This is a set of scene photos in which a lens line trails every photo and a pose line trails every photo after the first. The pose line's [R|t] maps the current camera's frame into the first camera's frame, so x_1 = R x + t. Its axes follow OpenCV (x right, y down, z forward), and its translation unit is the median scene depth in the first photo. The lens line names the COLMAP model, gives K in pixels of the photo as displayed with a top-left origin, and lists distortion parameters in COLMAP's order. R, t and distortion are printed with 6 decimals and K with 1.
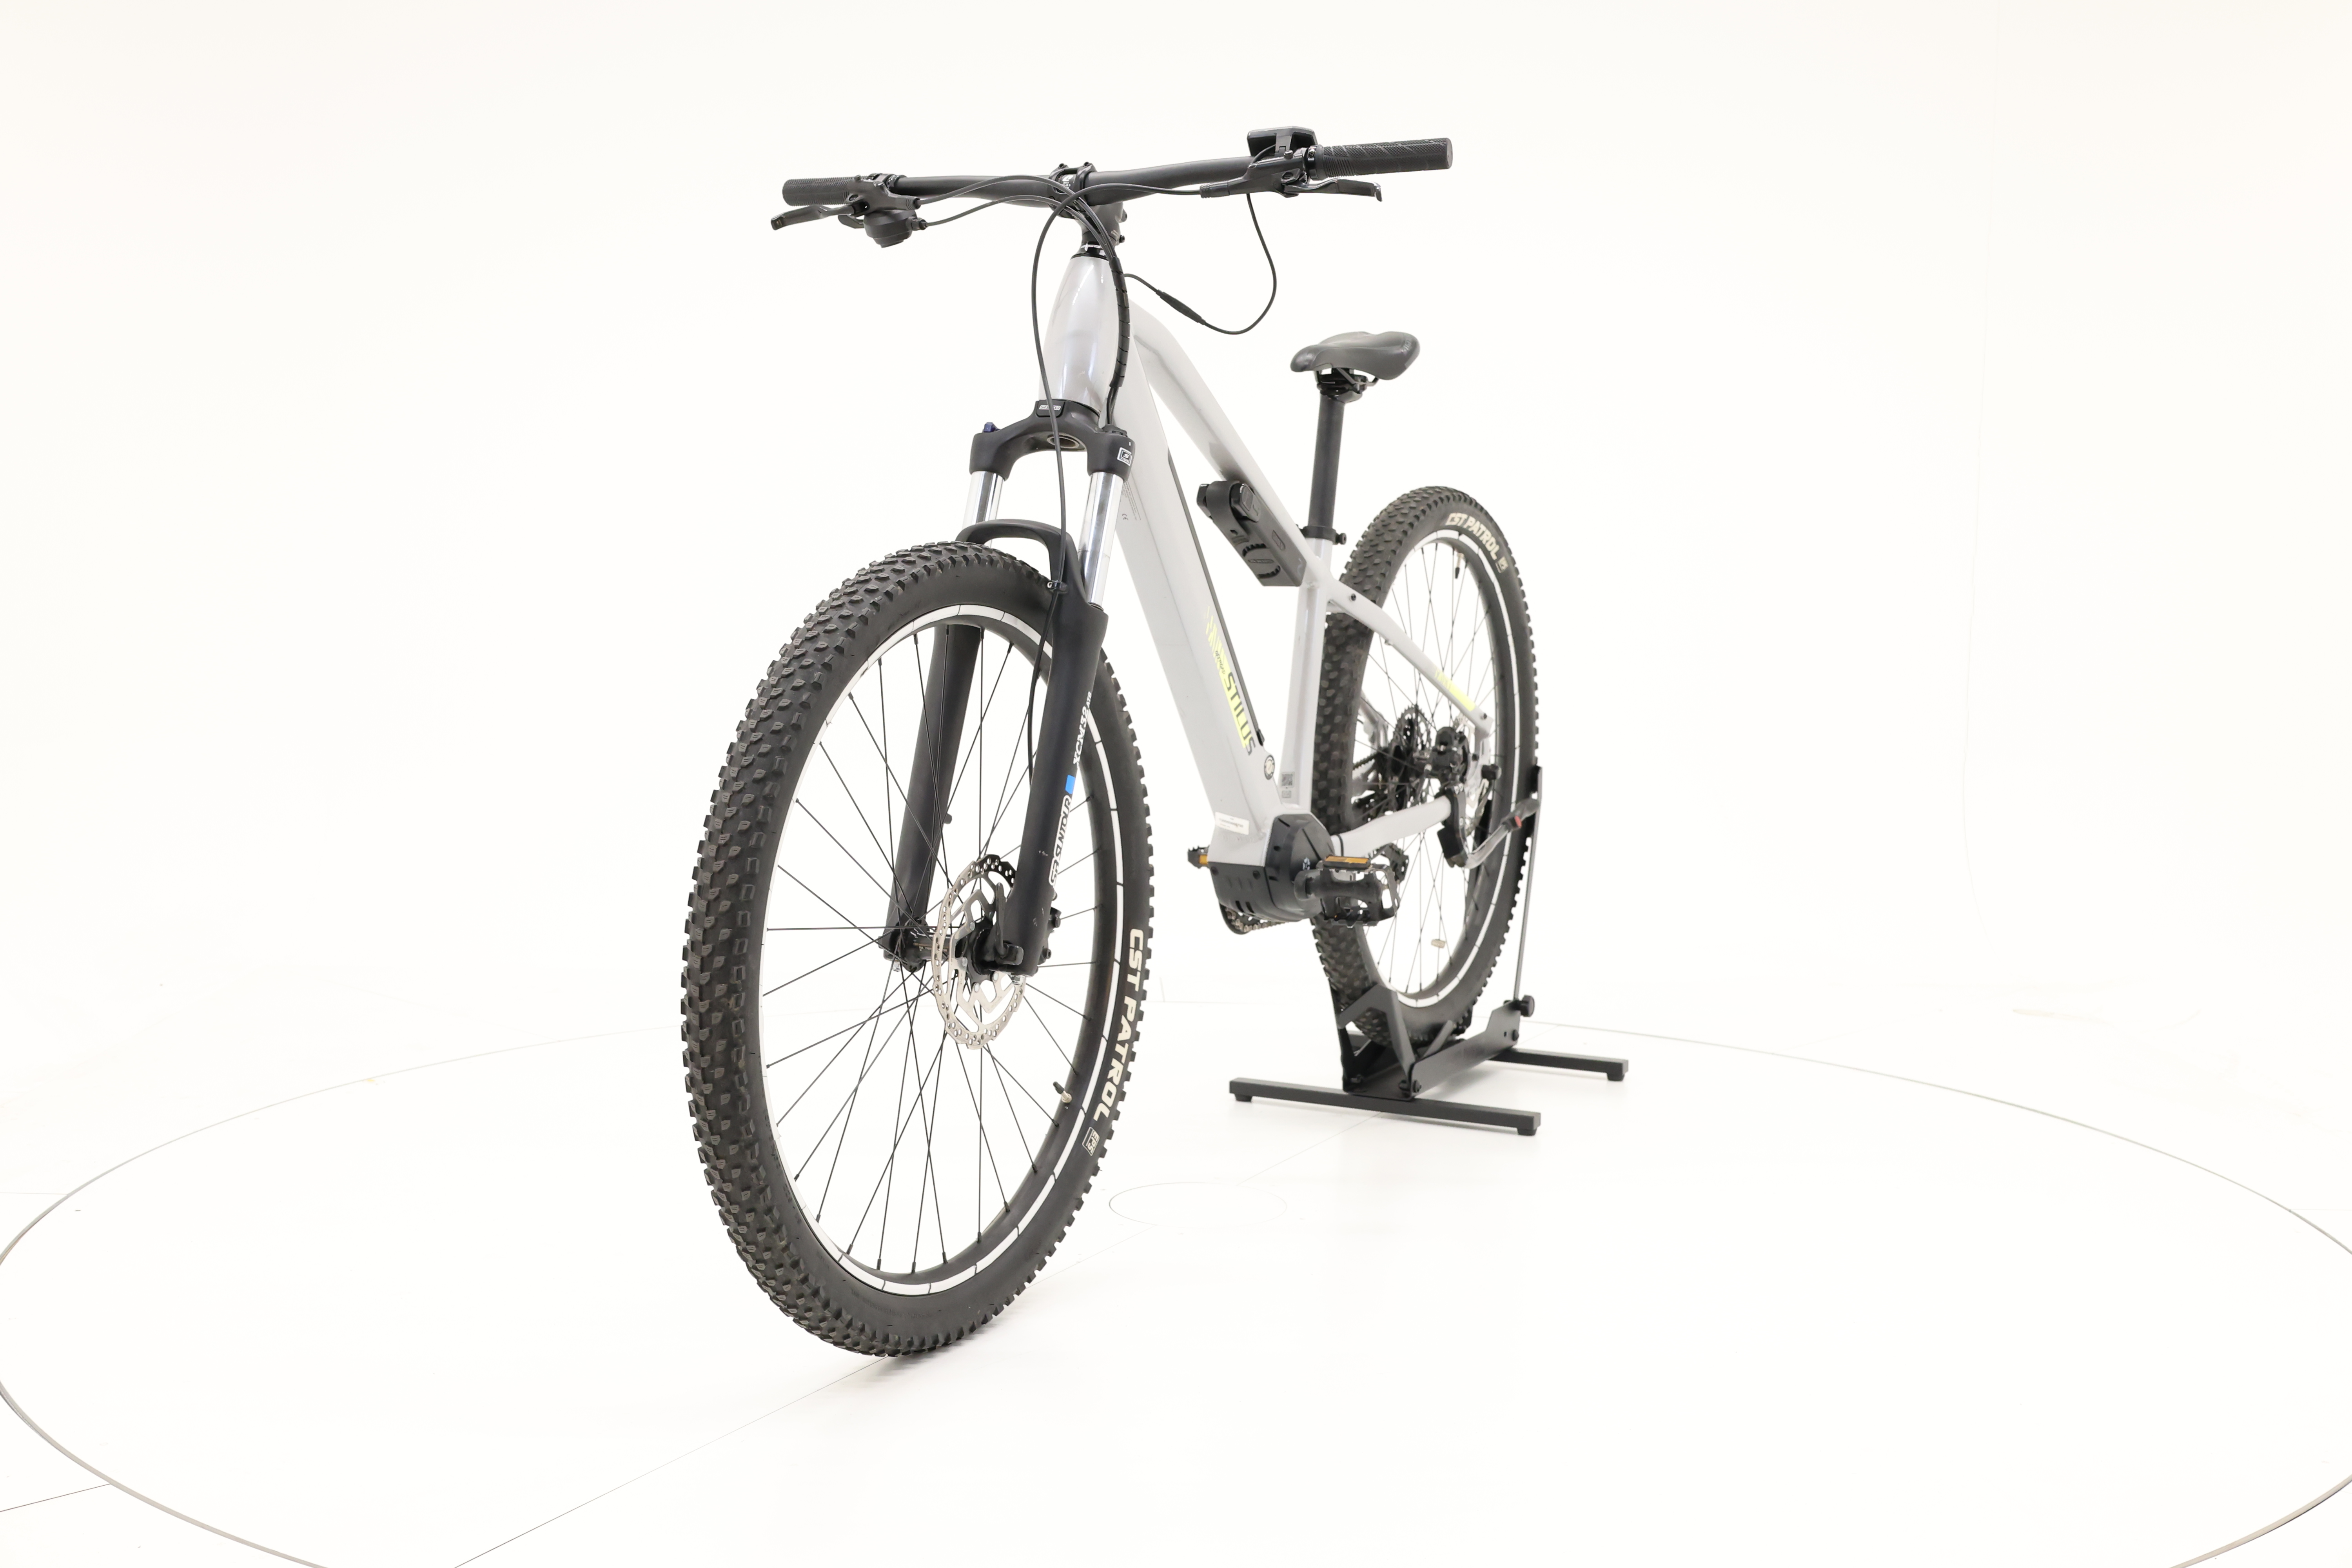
lens RADIAL K [[2638.0, 0, 1191.1], [0, 2638.0, 799.3], [0, 0, 1]] dist [-0.001255, 0.000000]
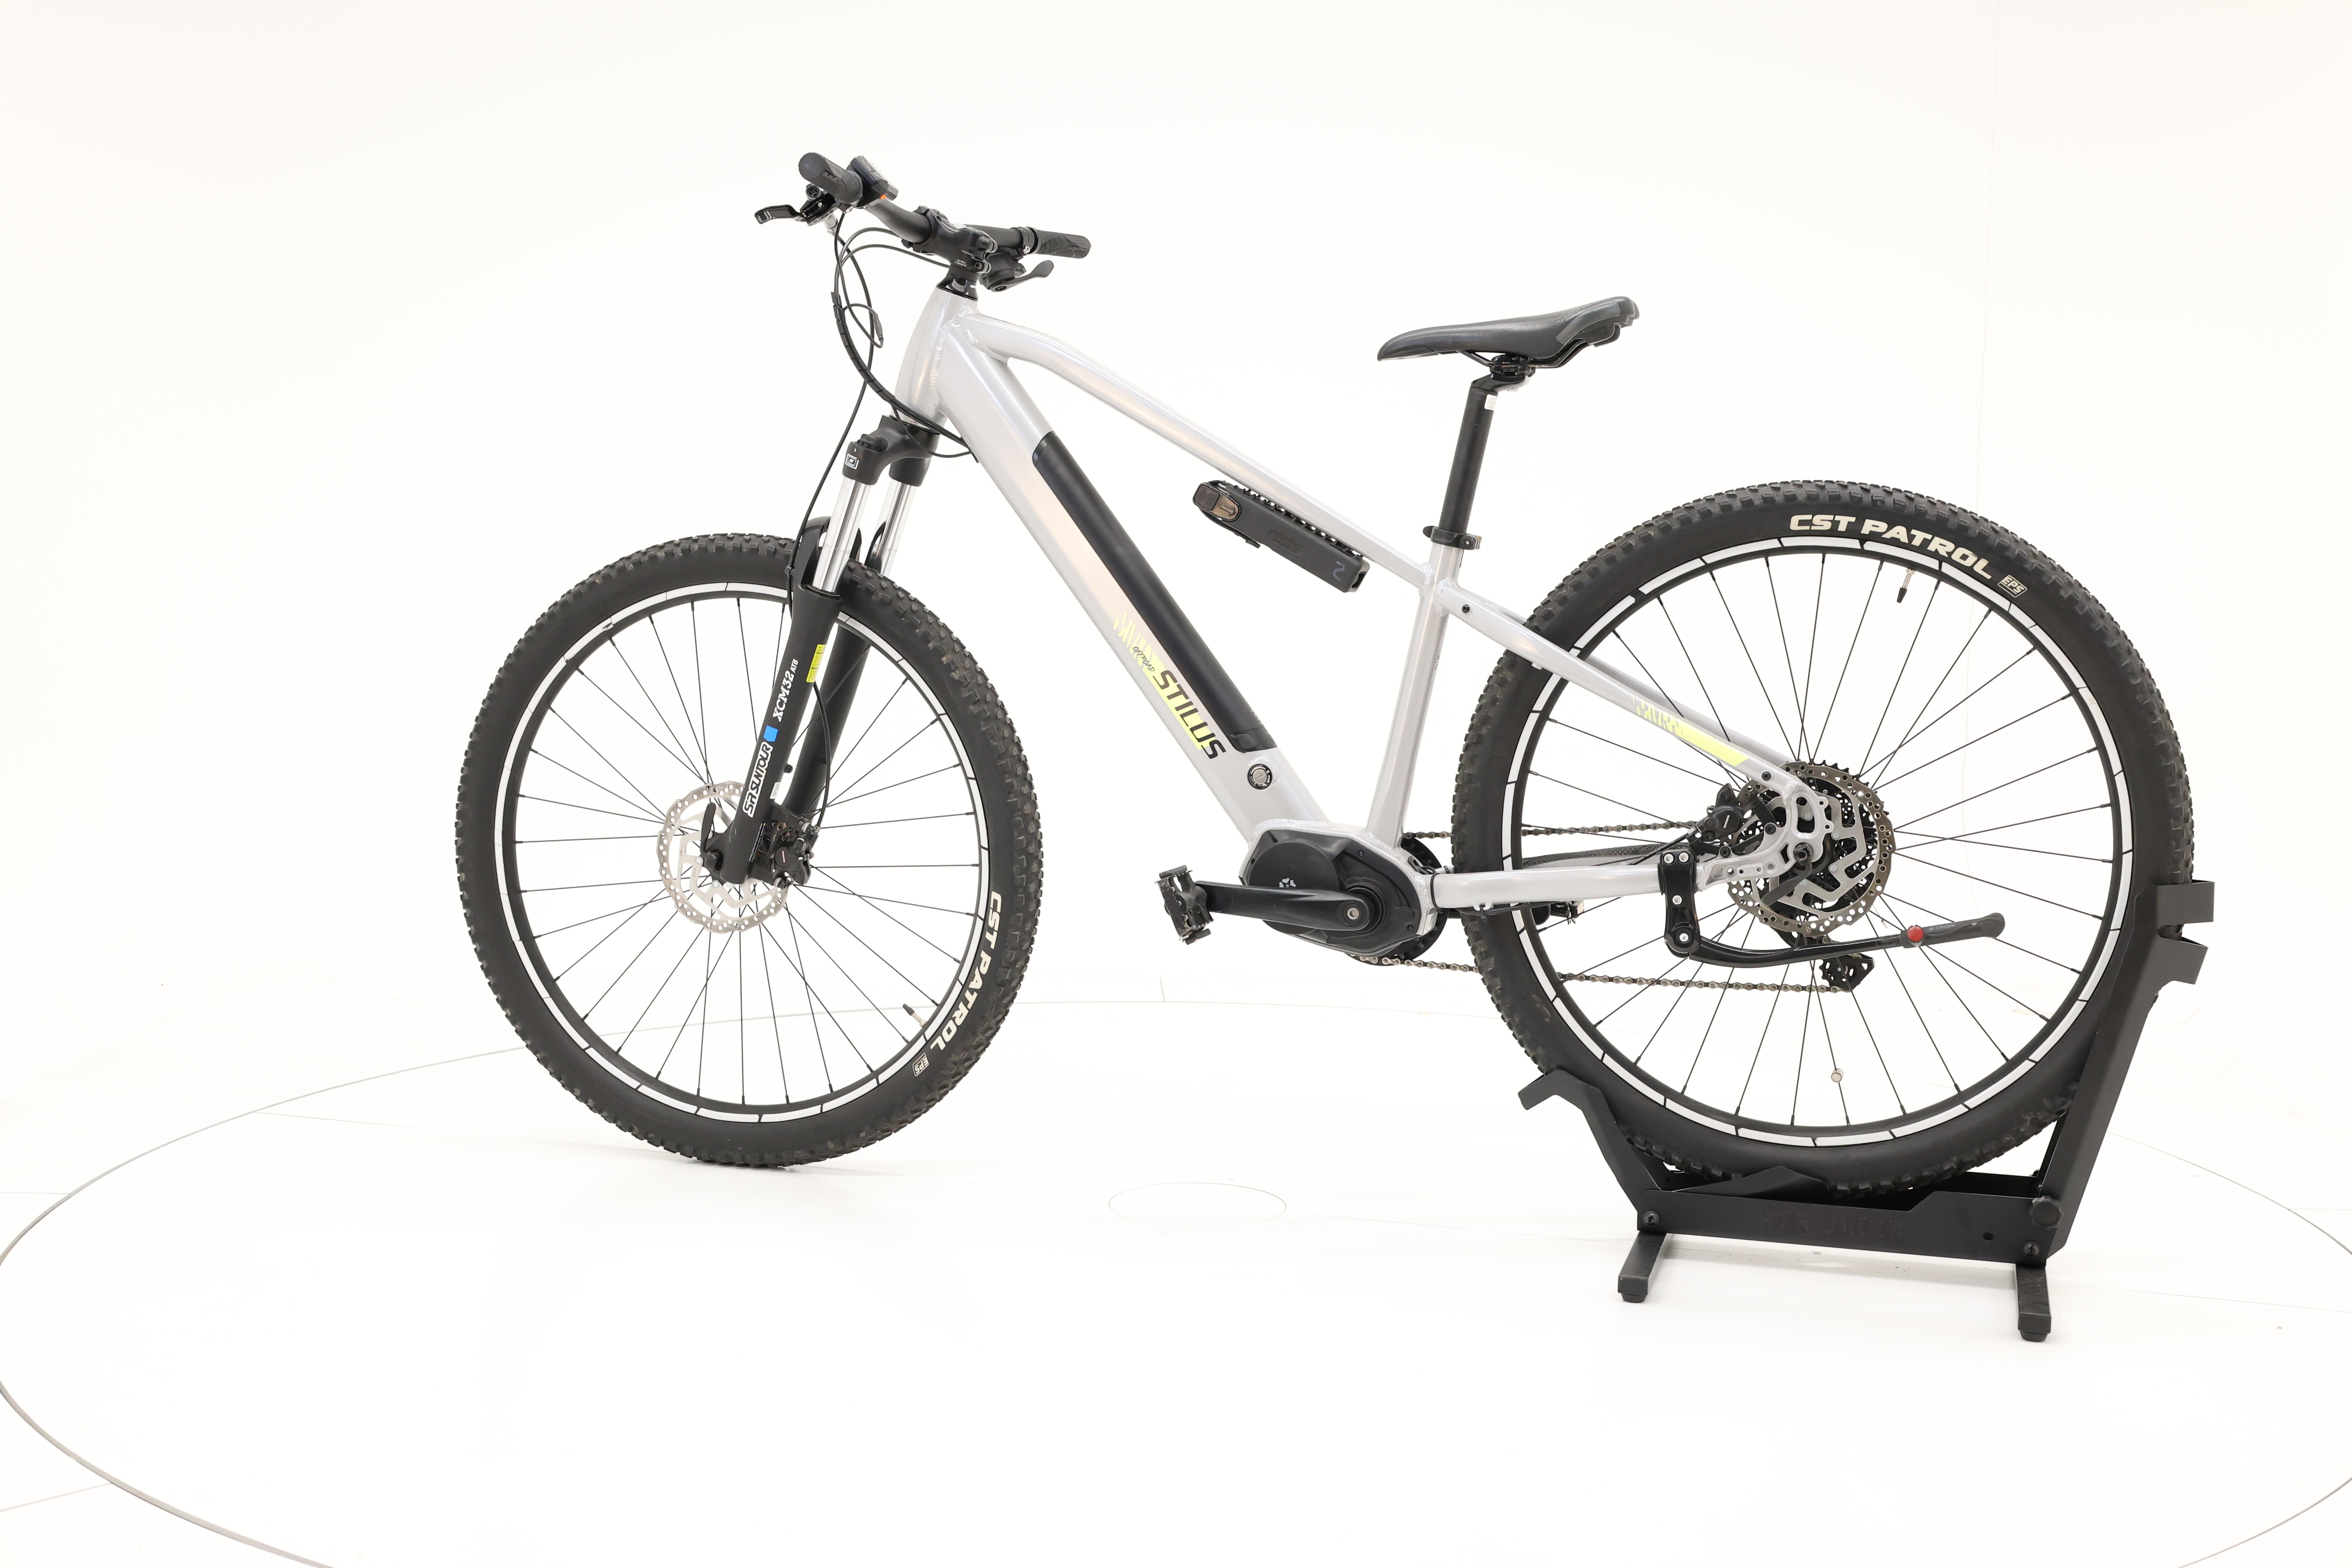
lens RADIAL K [[2638.0, 0, 1176.9], [0, 2638.0, 781.7], [0, 0, 1]] dist [-0.001255, 0.000000]
pose [[0.166338, 0.083755, -0.982505, 1.078732], [-0.114954, 0.991240, 0.065037, -0.077089], [0.979345, 0.102124, 0.174509, 0.891919]]
